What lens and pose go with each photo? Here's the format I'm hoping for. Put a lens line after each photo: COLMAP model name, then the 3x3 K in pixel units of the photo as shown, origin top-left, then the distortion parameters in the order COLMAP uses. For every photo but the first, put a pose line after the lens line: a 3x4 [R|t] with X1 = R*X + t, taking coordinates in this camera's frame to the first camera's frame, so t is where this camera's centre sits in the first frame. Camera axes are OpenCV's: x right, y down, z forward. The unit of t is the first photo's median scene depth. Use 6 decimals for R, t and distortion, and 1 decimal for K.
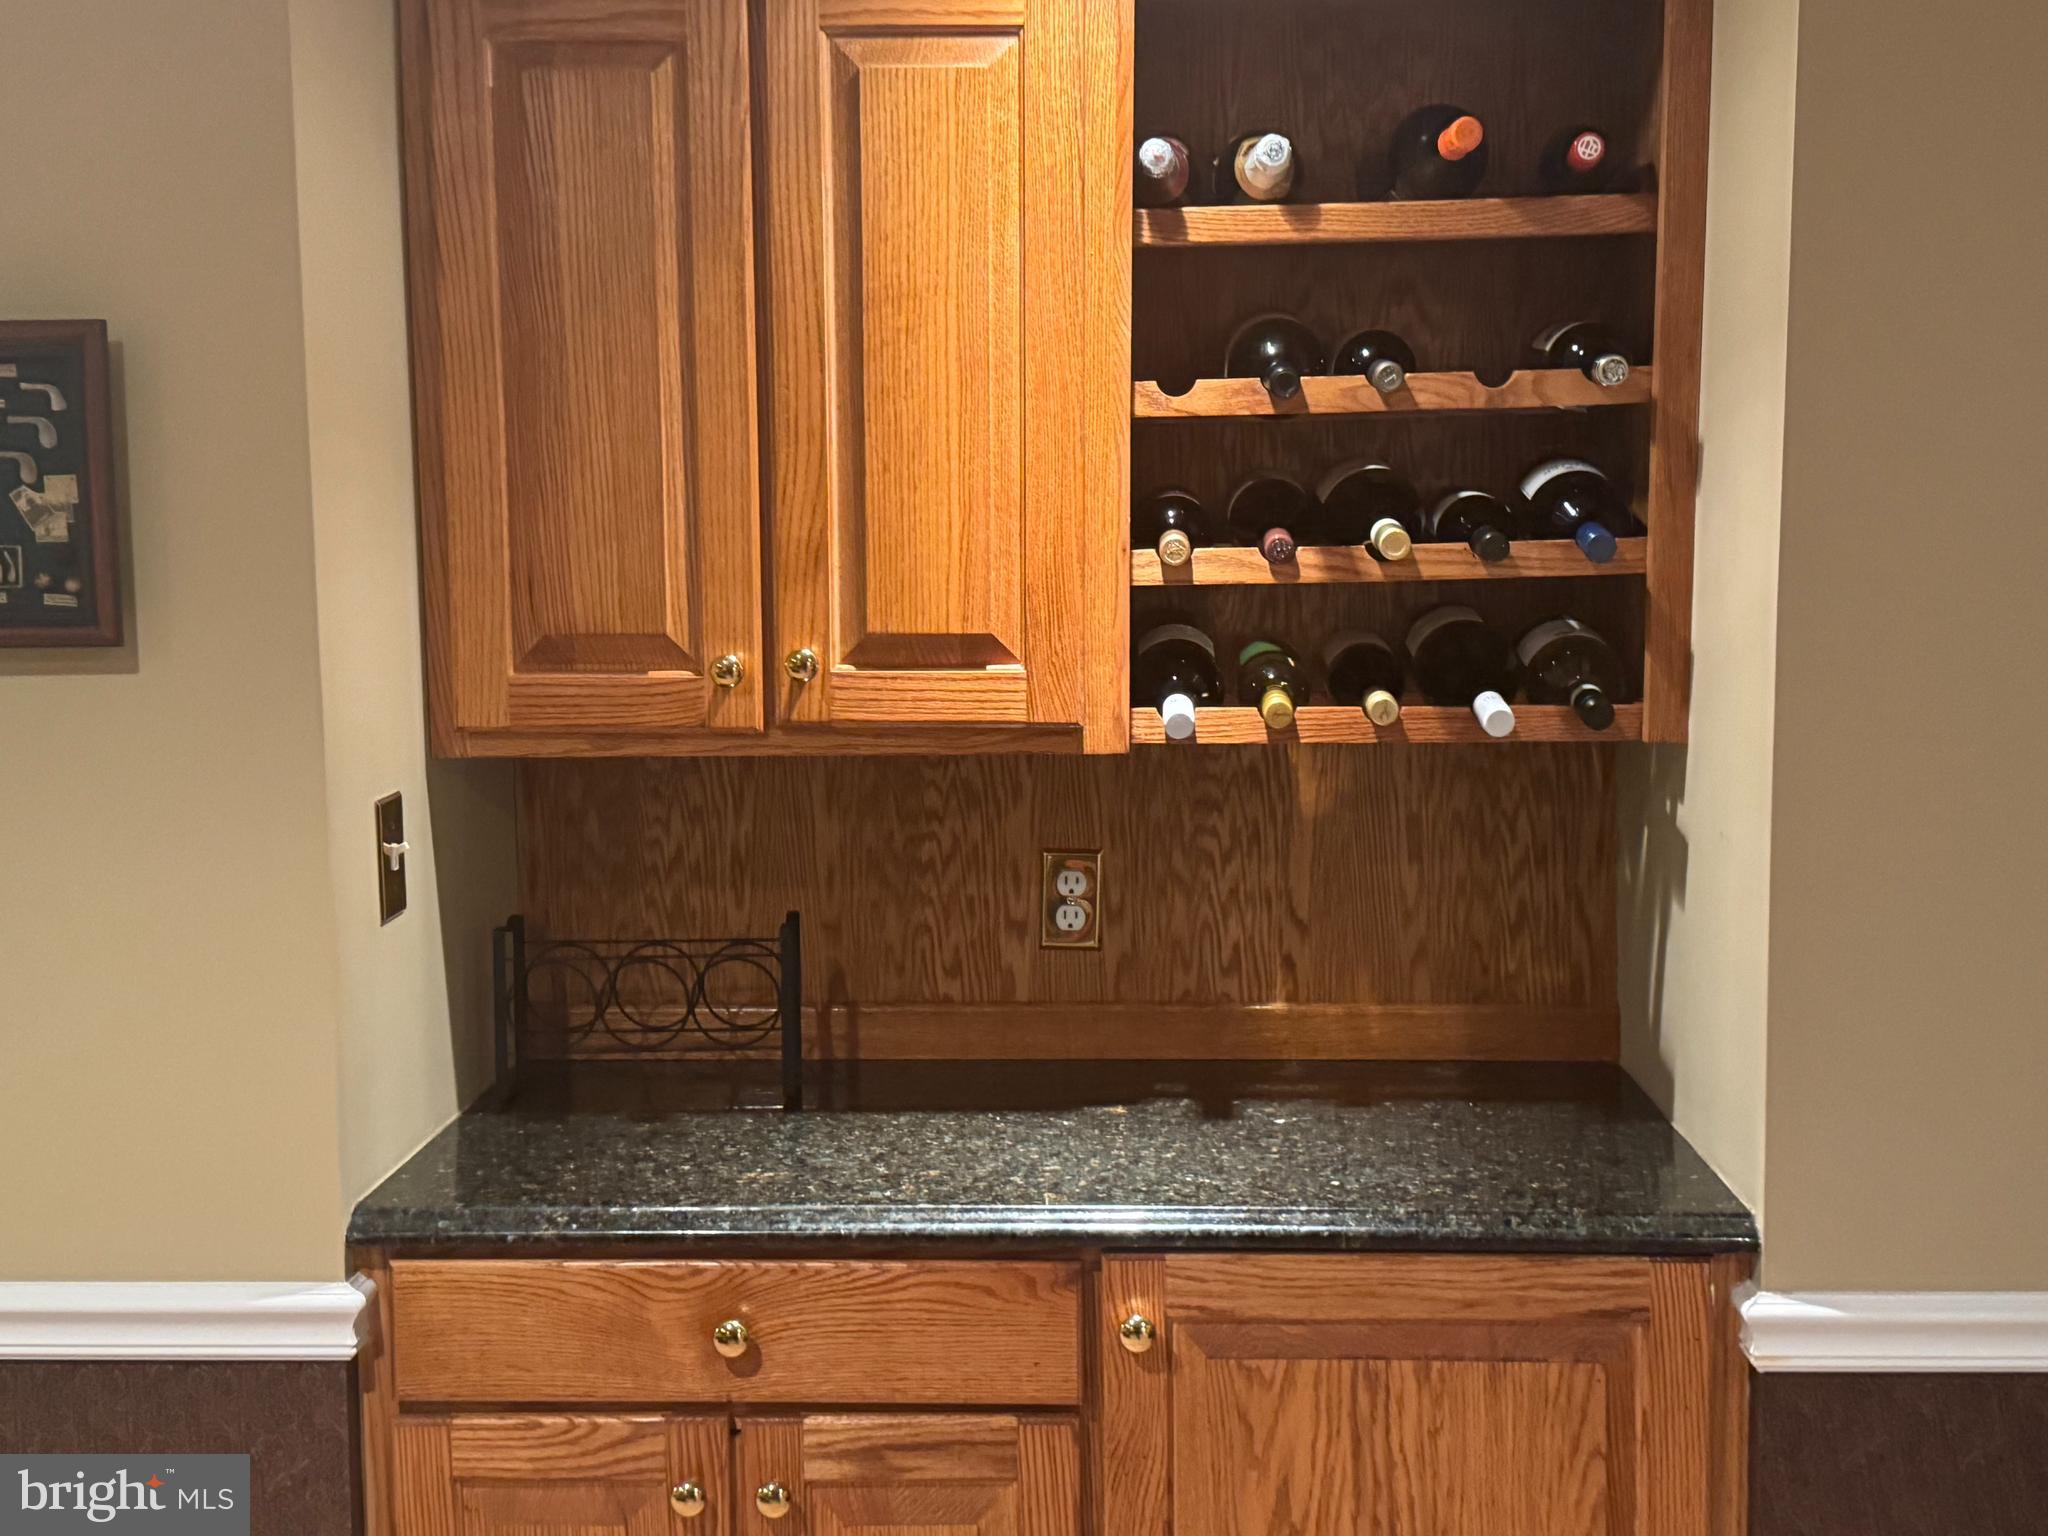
lens RADIAL K [[2367.0, 0, 1025.1], [0, 2367.0, 774.3], [0, 0, 1]] dist [0.083724, 0.000000]
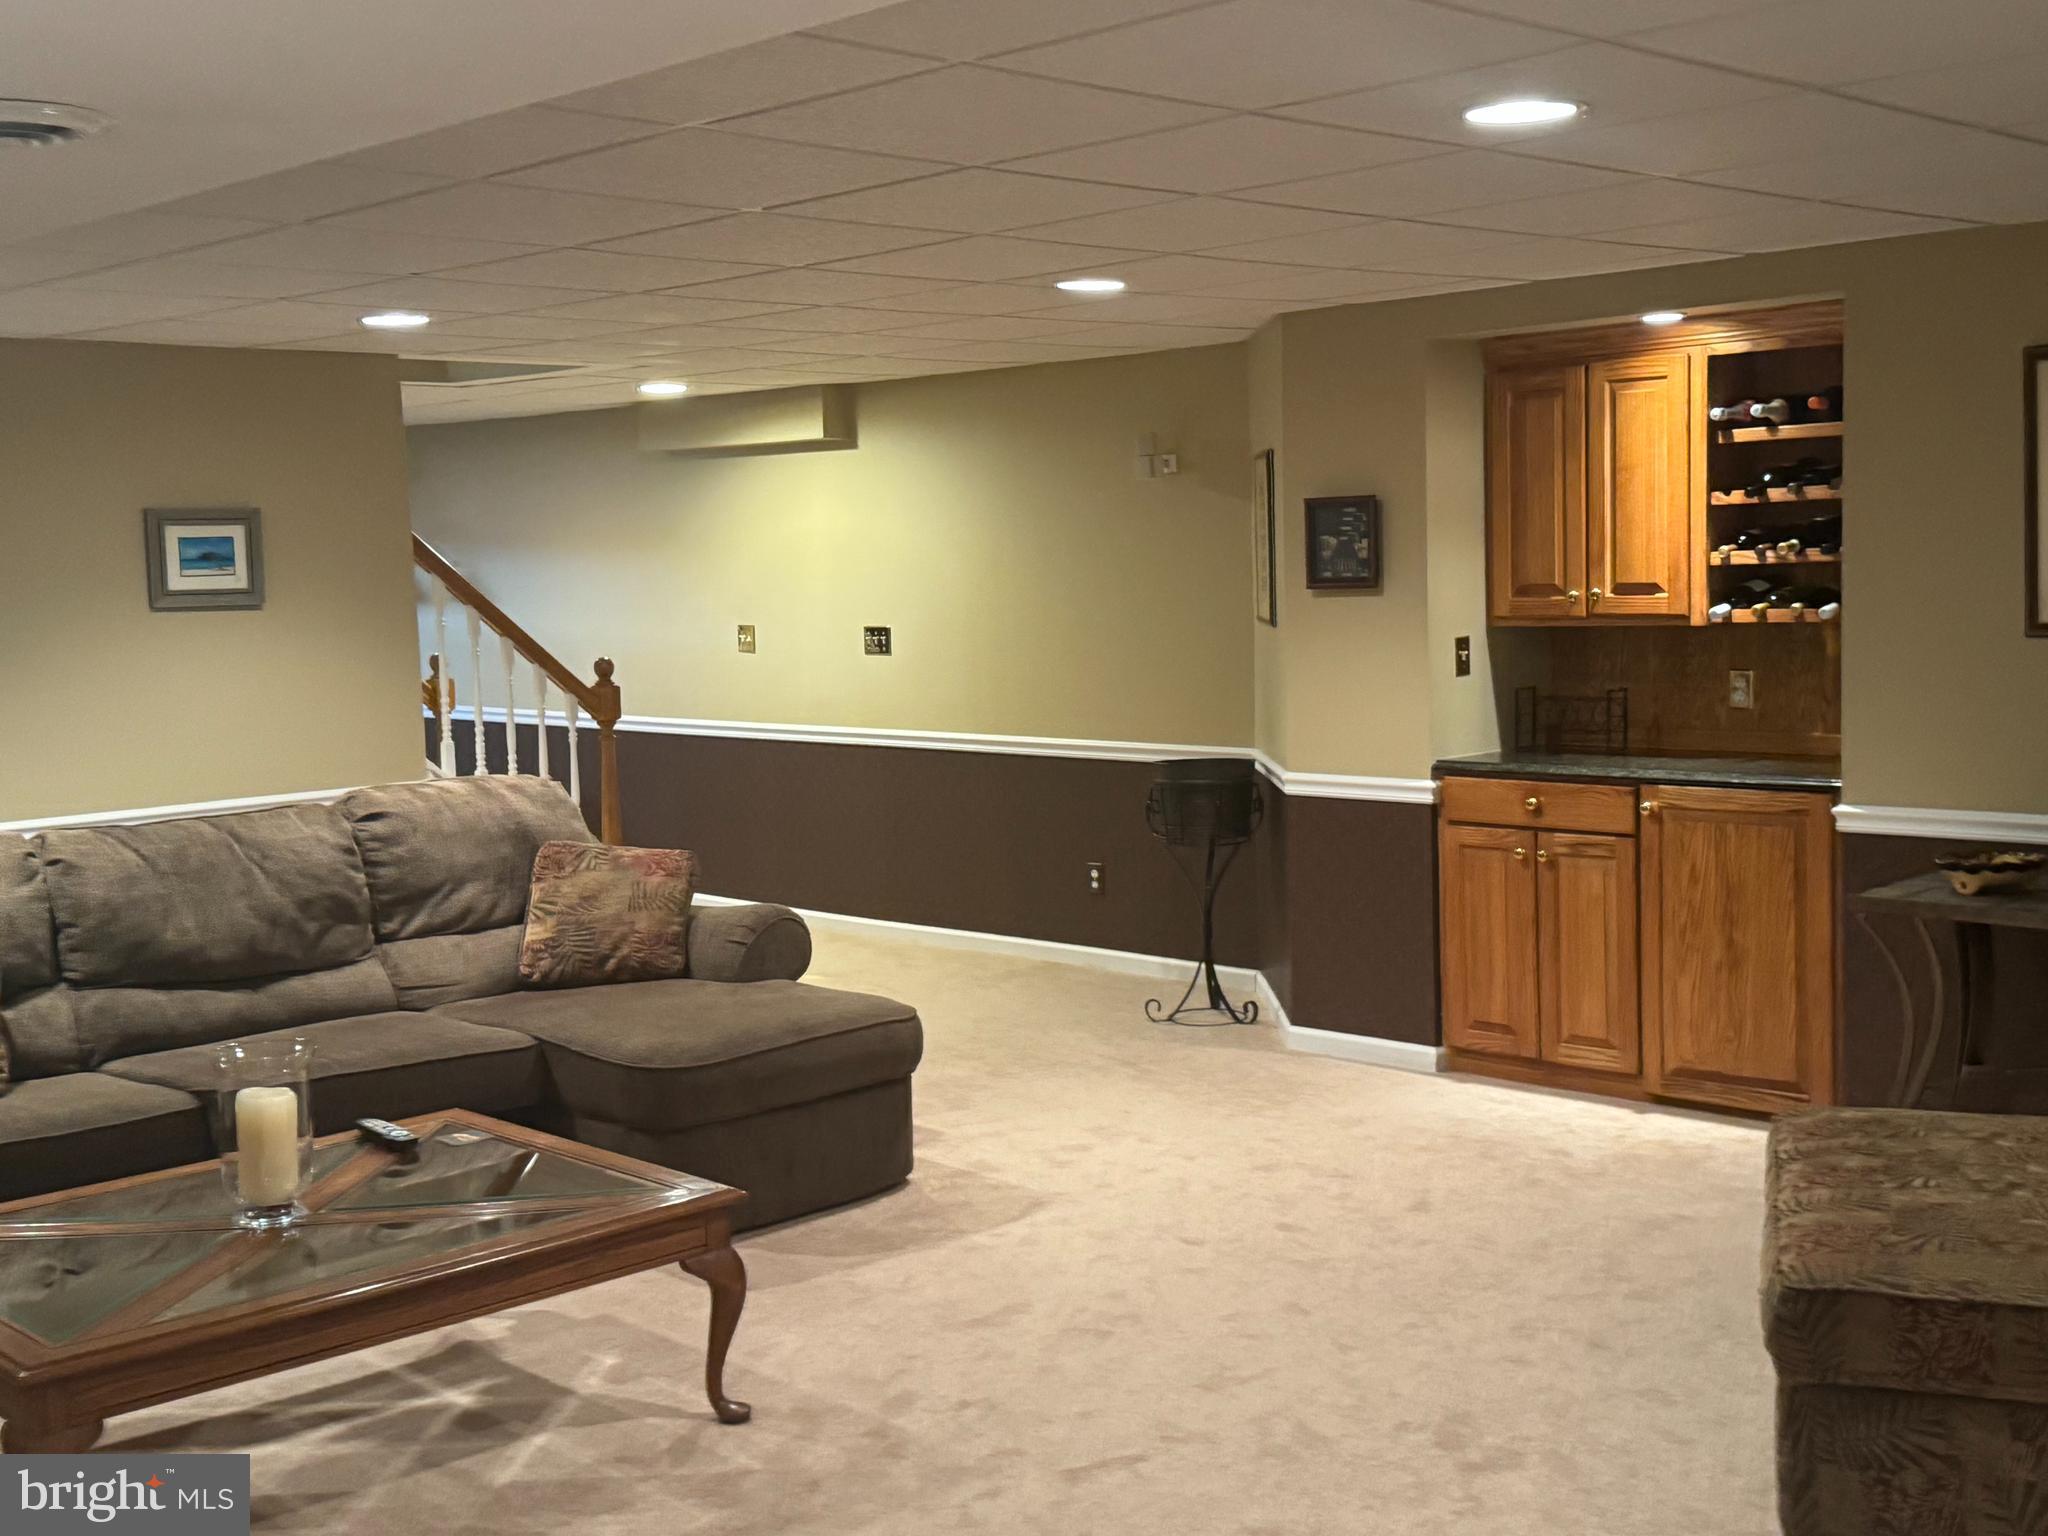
lens RADIAL K [[2367.0, 0, 1023.2], [0, 2367.0, 766.5], [0, 0, 1]] dist [0.083724, 0.000000]
pose [[0.729204, 0.045099, -0.682808, 1.402457], [-0.048502, 0.998723, 0.014167, 0.158482], [0.682575, 0.022787, 0.730460, -1.618324]]
